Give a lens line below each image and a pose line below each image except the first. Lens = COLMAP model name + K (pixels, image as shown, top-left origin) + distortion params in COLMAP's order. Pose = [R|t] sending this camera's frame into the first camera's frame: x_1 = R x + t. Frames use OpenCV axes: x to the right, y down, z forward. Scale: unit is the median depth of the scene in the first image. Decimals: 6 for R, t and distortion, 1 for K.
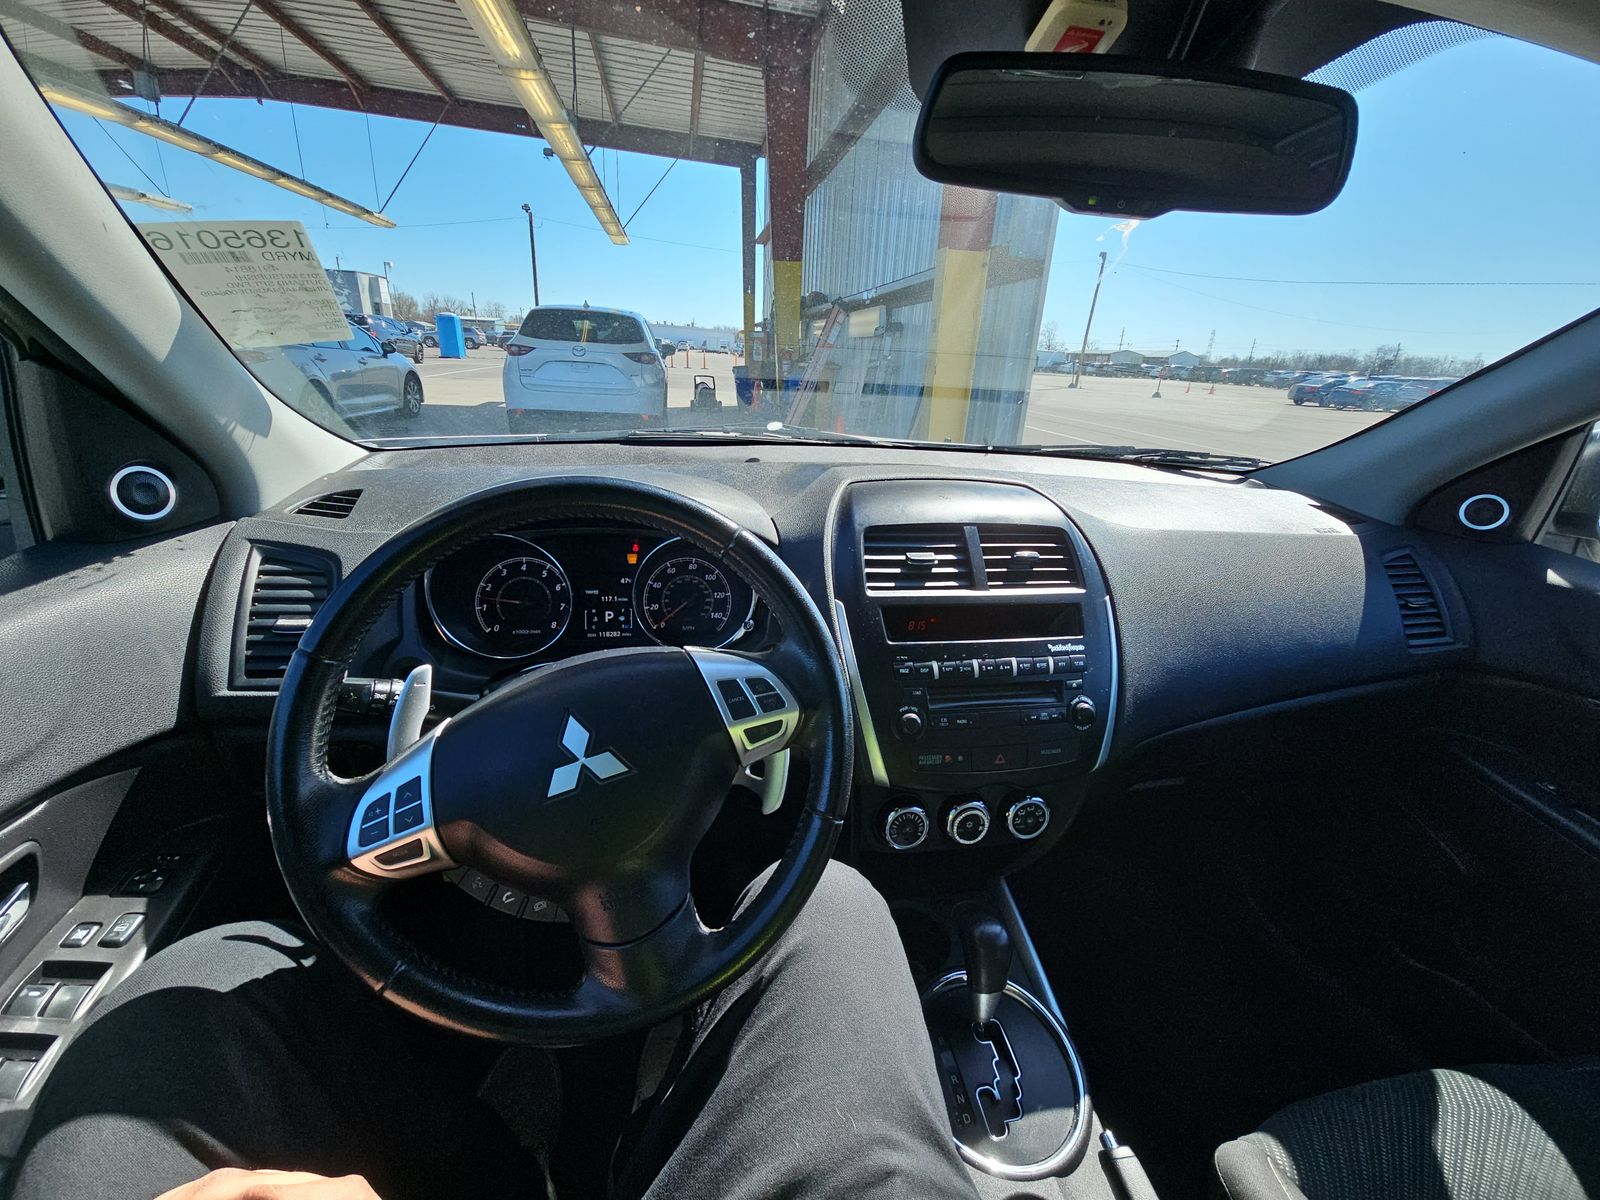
lens RADIAL K [[640.1, 0, 800.6], [0, 640.1, 600.6], [0, 0, 1]] dist [-0.003200, 0.001498]
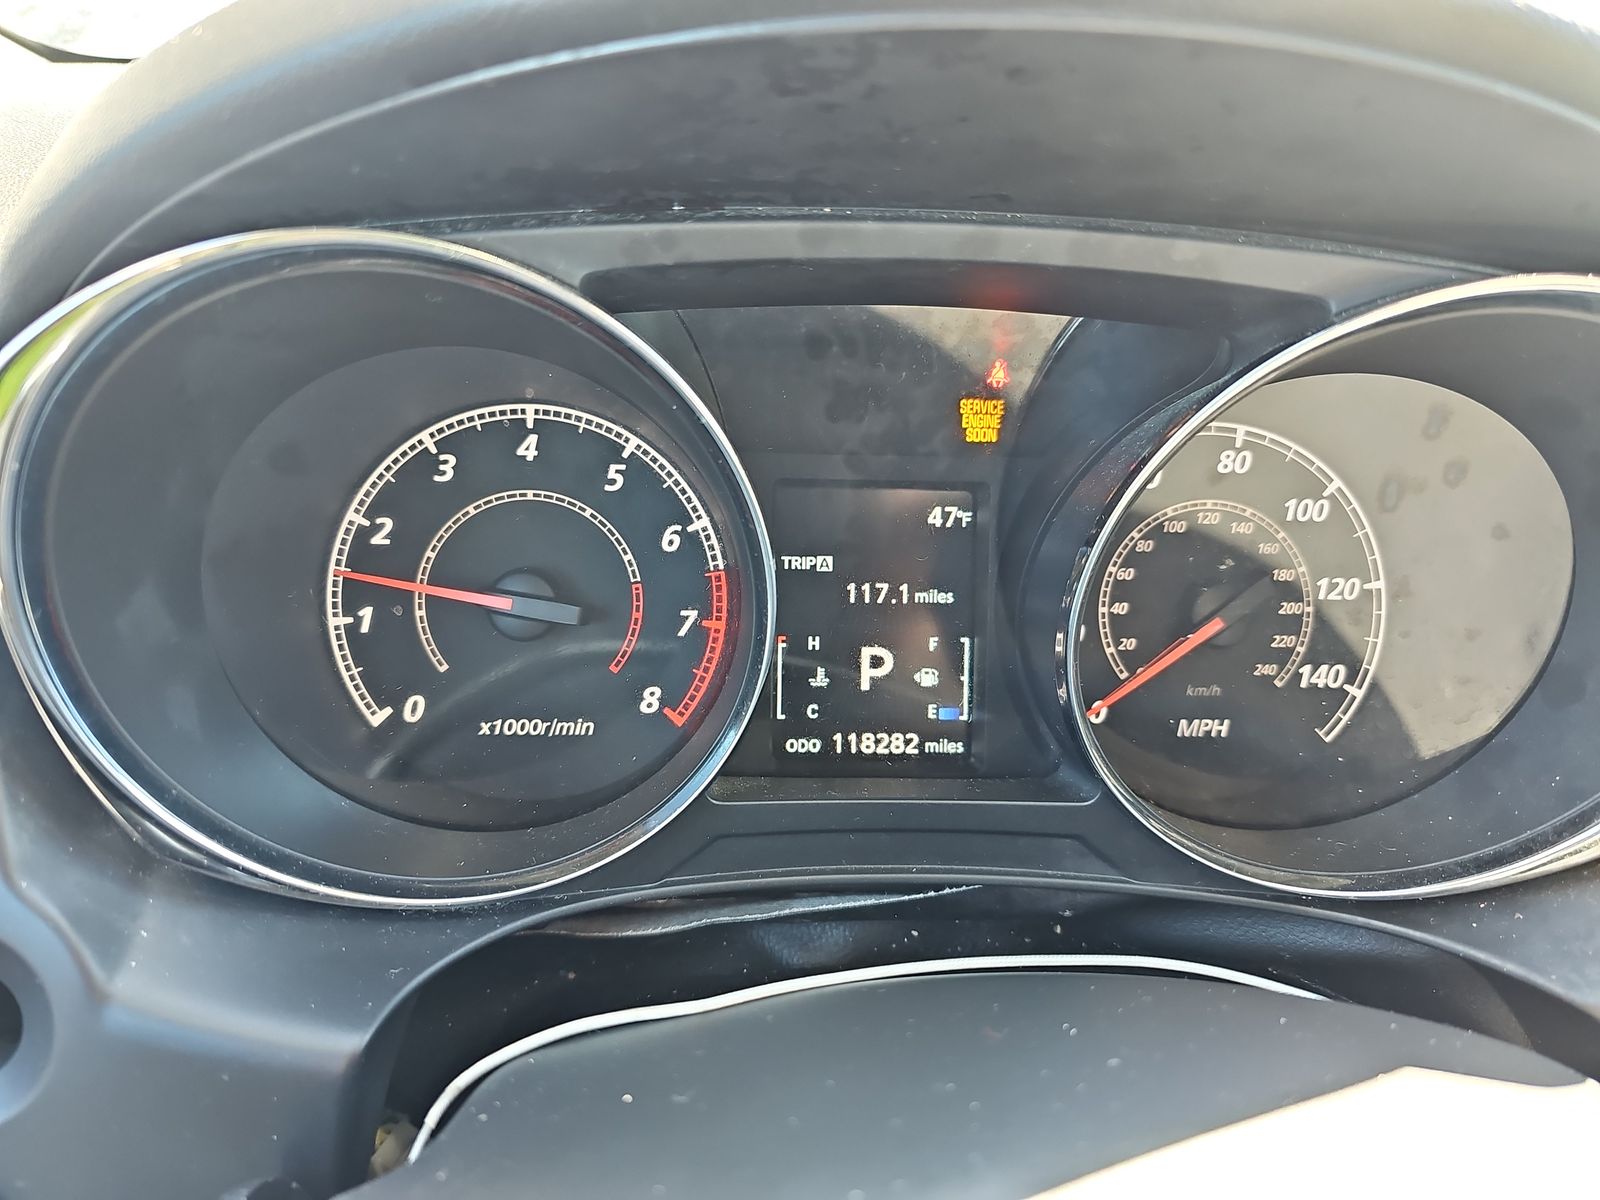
lens RADIAL K [[1057.6, 0, 800.1], [0, 1057.6, 587.5], [0, 0, 1]] dist [0.014078, -0.023659]
pose [[0.990870, 0.041826, -0.128166, -0.354096], [-0.031744, 0.996312, 0.079723, -0.043648], [0.131028, -0.074926, 0.988543, 0.786450]]
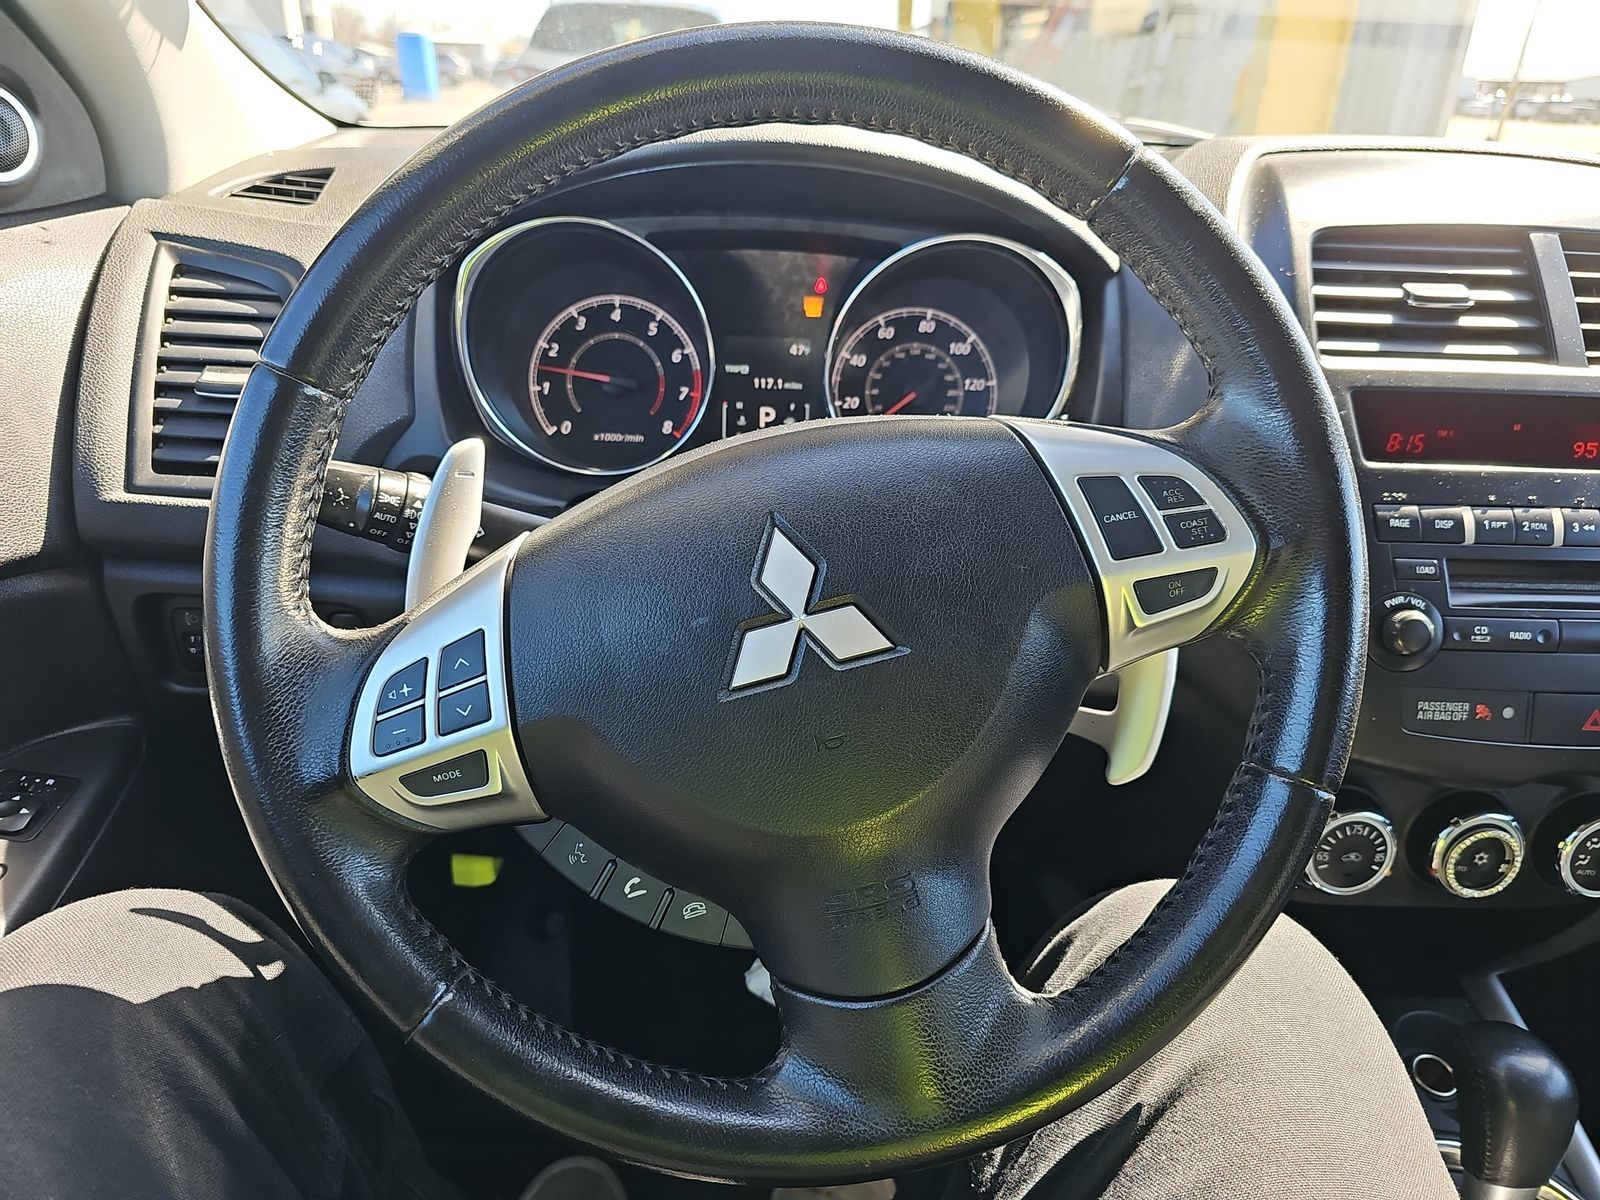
lens RADIAL K [[1057.6, 0, 806.7], [0, 1057.6, 603.3], [0, 0, 1]] dist [0.014078, -0.023659]
pose [[0.988394, 0.052754, -0.142456, -0.170811], [-0.040645, 0.995412, 0.086620, 0.128542], [0.146372, -0.079825, 0.986004, 0.168552]]
